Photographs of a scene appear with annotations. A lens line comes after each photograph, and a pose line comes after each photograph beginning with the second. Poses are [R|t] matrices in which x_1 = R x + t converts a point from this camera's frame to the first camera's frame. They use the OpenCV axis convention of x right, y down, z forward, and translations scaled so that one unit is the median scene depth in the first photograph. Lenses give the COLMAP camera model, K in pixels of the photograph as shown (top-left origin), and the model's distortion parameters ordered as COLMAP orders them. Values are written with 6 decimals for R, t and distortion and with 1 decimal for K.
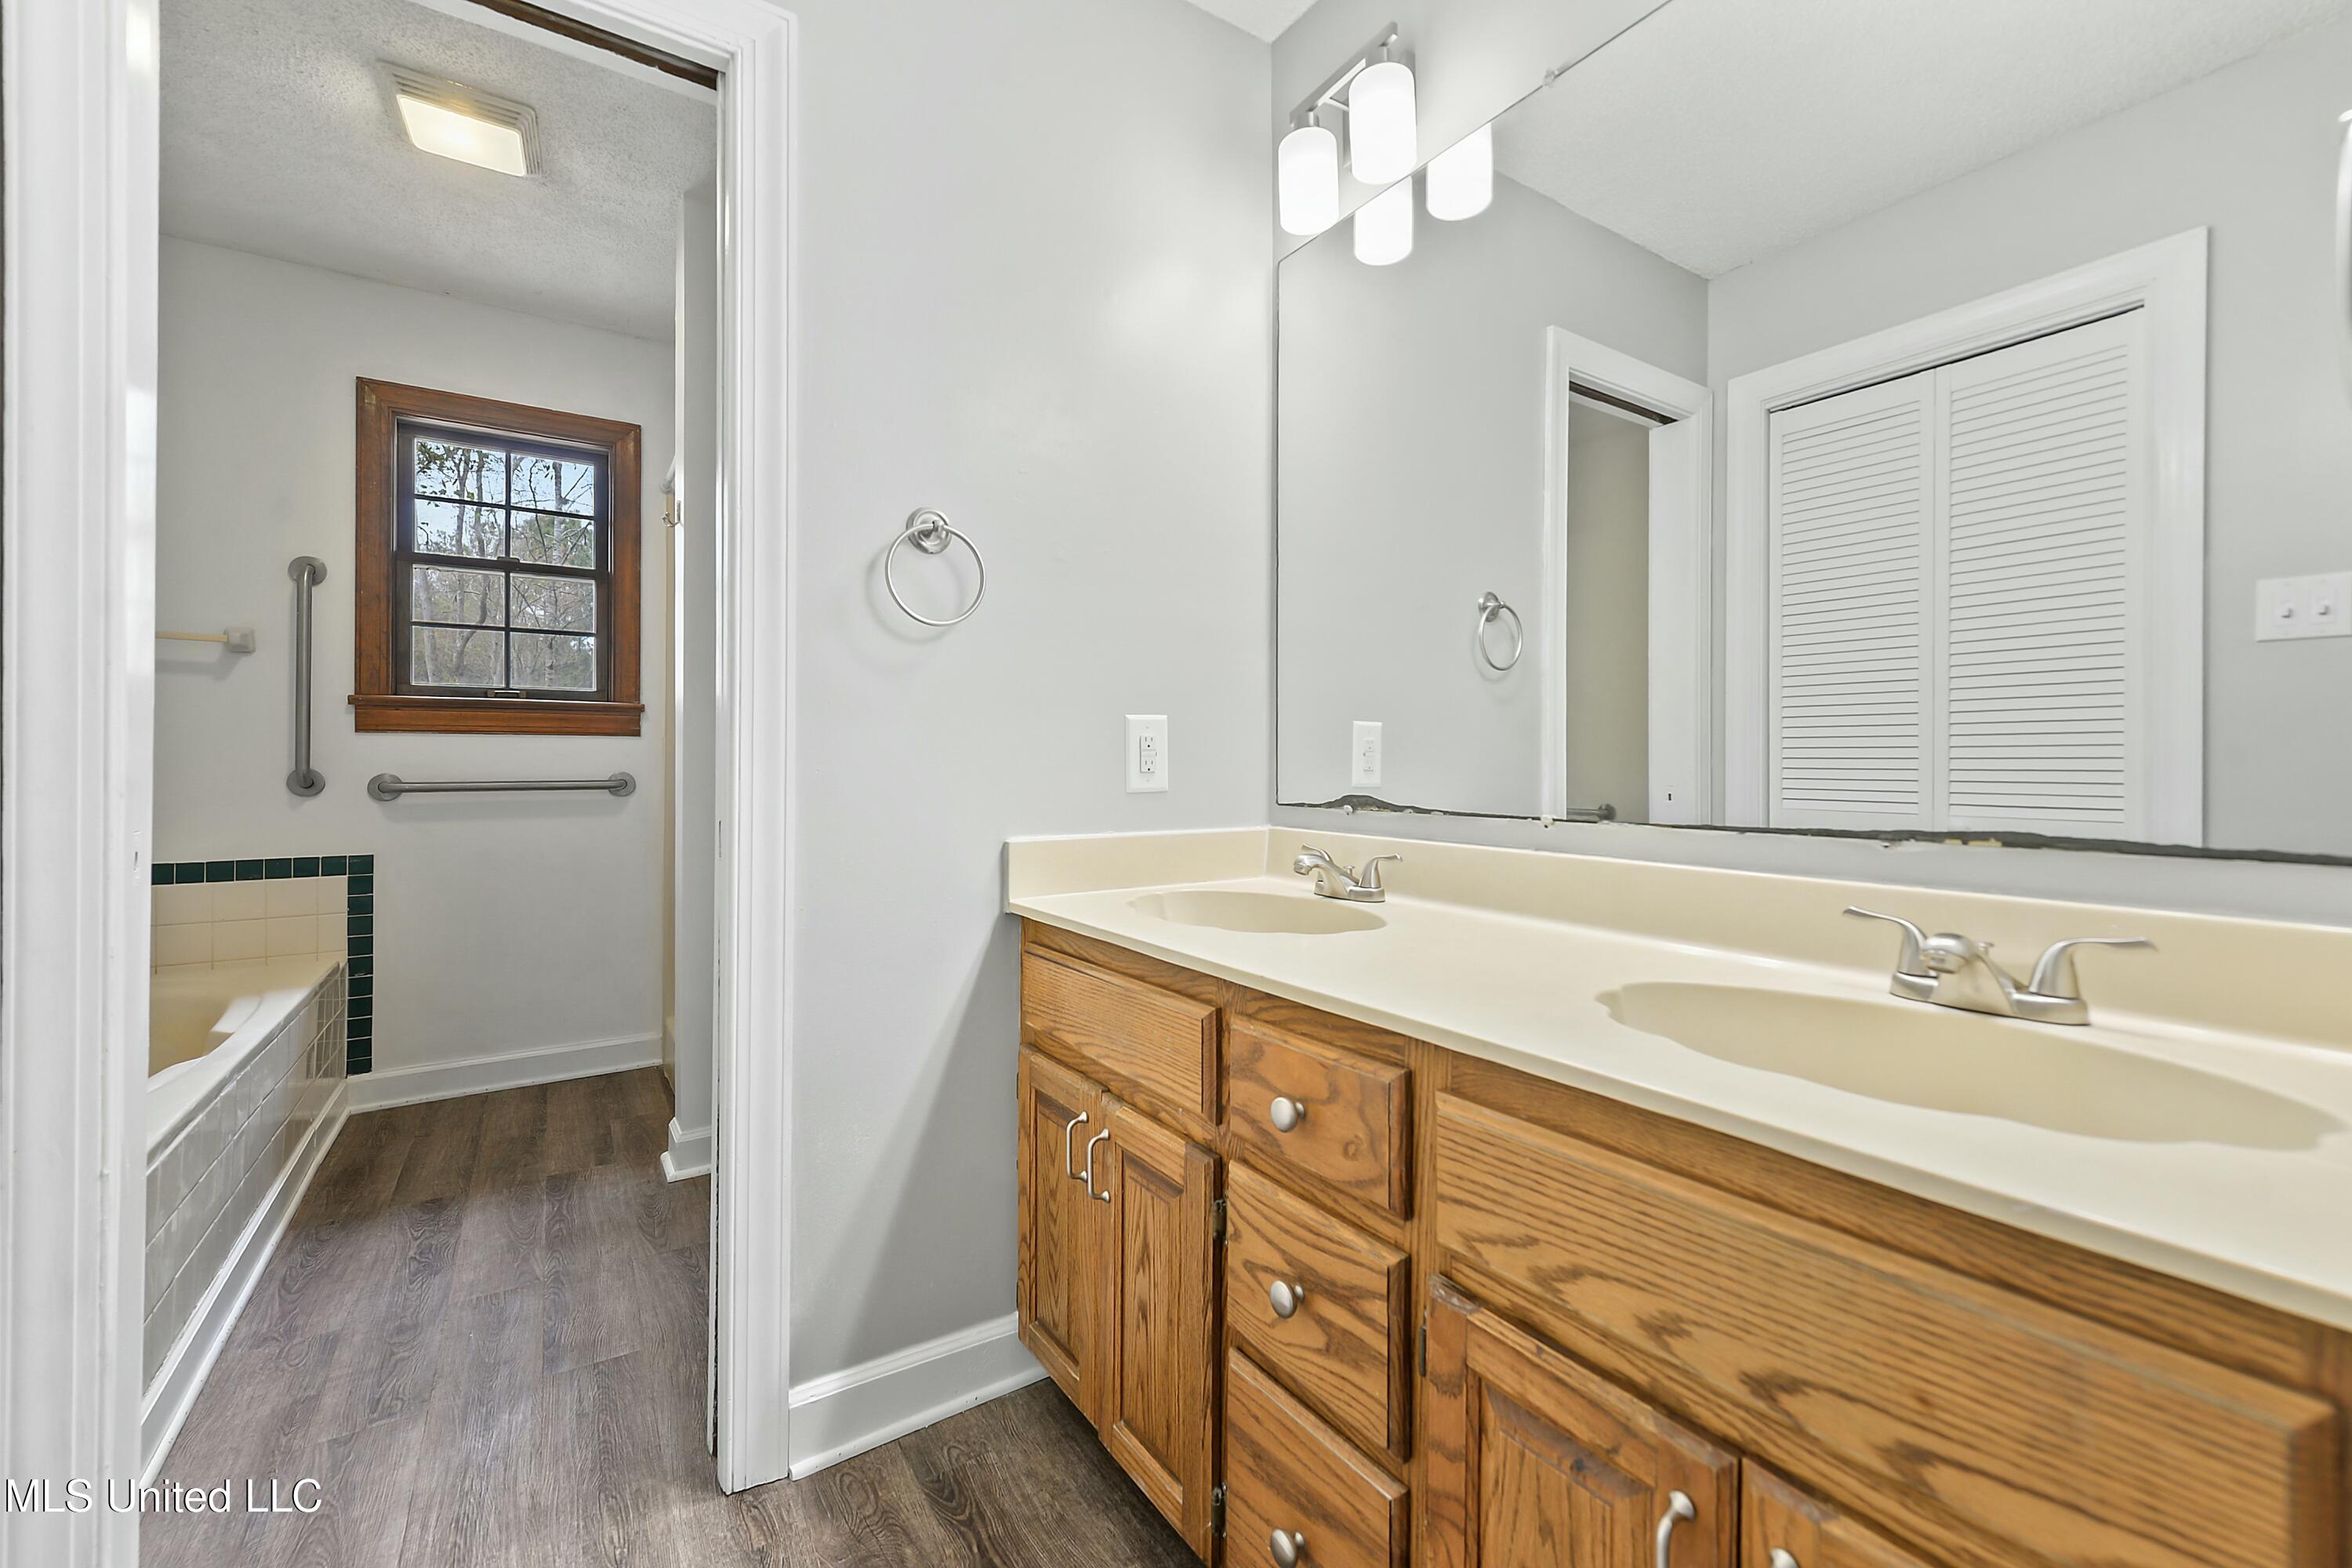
lens RADIAL K [[950.3, 0, 1156.1], [0, 950.3, 779.8], [0, 0, 1]] dist [0.012459, -0.003092]
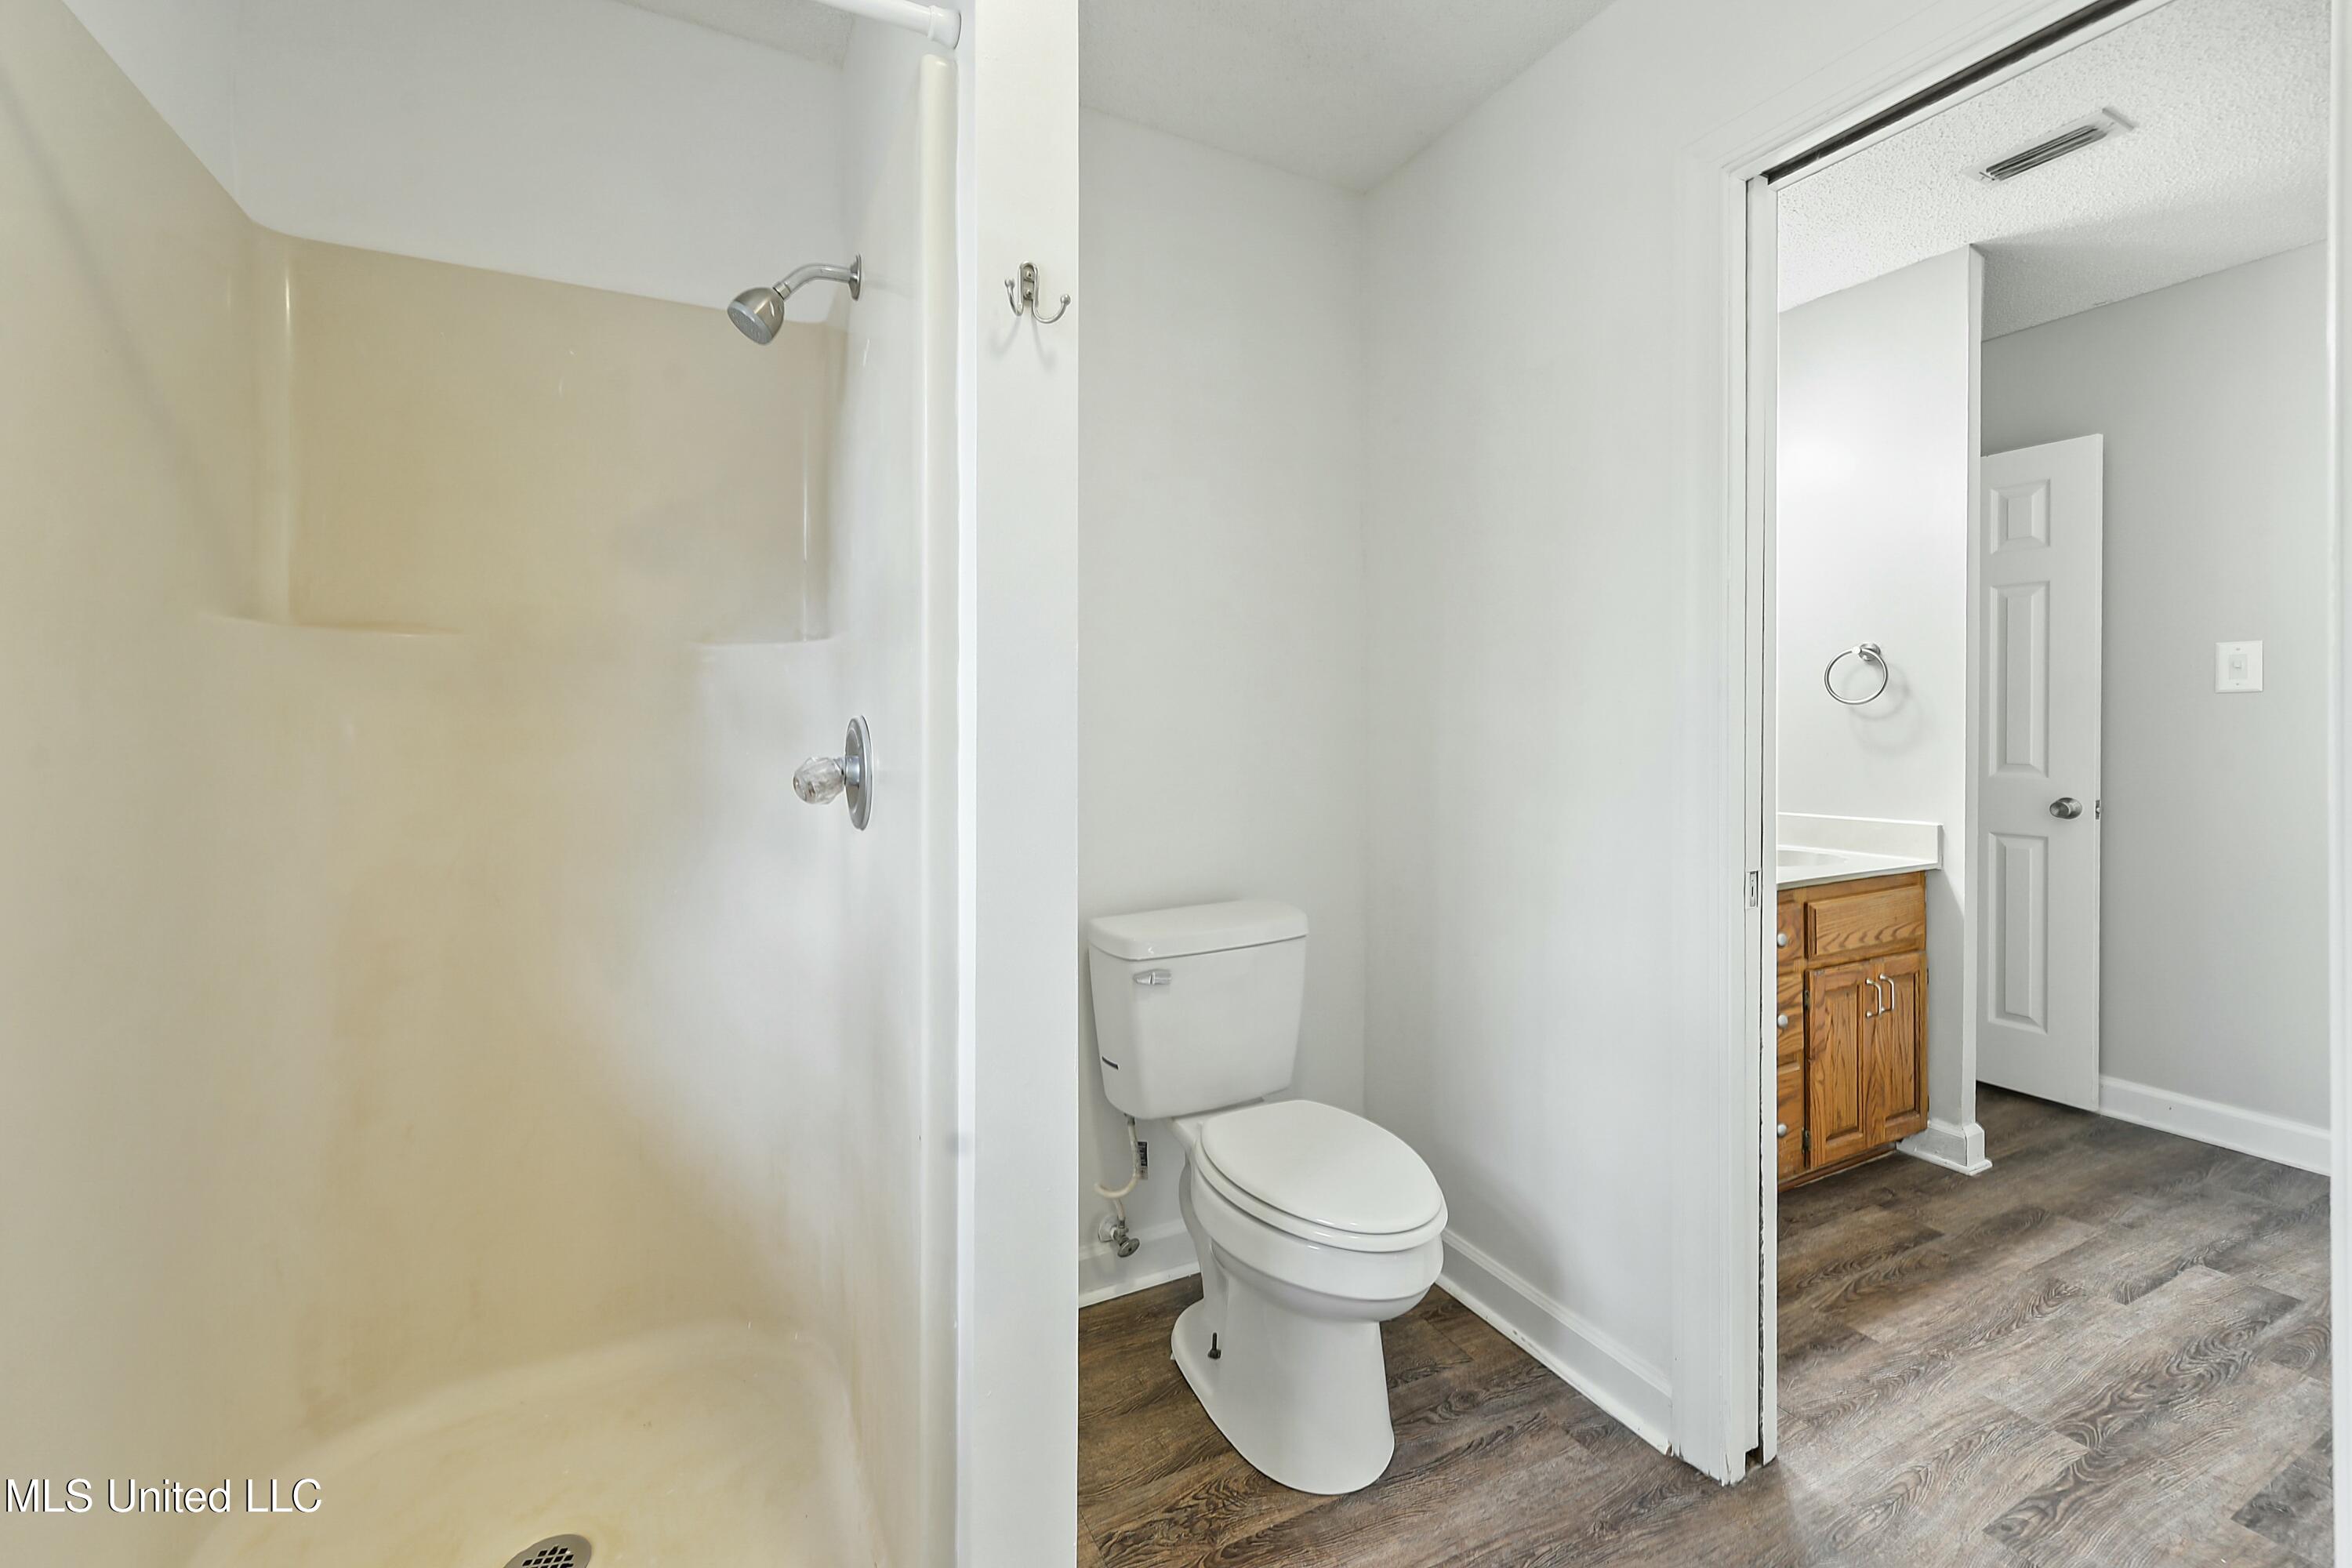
lens RADIAL K [[950.3, 0, 1156.1], [0, 950.3, 779.8], [0, 0, 1]] dist [0.012459, -0.003092]
pose [[0.111024, -0.009730, 0.993770, -2.647512], [0.043771, 0.999030, 0.004892, -0.133910], [-0.992853, 0.042955, 0.111342, 2.521770]]
